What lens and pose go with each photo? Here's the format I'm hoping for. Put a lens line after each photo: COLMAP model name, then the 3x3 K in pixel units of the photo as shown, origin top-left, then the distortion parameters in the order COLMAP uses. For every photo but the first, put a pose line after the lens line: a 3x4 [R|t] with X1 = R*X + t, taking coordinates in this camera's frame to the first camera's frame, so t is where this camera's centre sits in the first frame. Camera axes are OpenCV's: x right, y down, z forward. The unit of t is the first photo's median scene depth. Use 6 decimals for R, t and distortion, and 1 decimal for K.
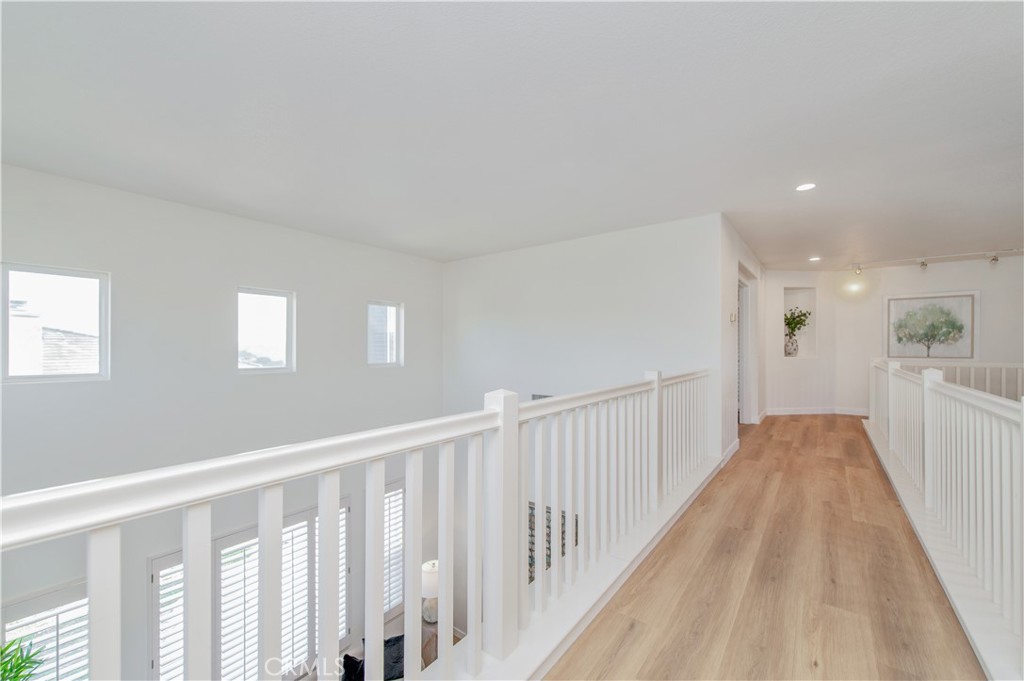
lens RADIAL K [[403.2, 0, 510.9], [0, 403.2, 345.2], [0, 0, 1]] dist [0.009414, -0.002506]
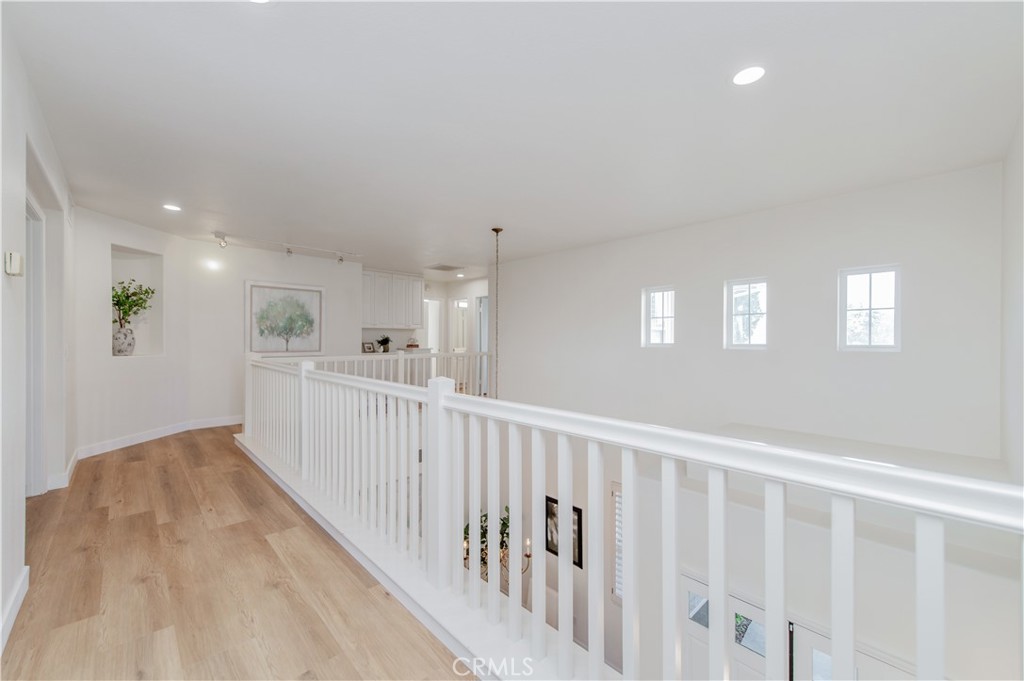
lens RADIAL K [[403.2, 0, 512.0], [0, 403.2, 340.5], [0, 0, 1]] dist [0.009414, -0.002506]
pose [[0.150131, -0.000363, 0.988666, 0.169391], [-0.006880, 0.999975, 0.001412, -0.000836], [-0.988642, -0.007014, 0.150125, 0.334779]]
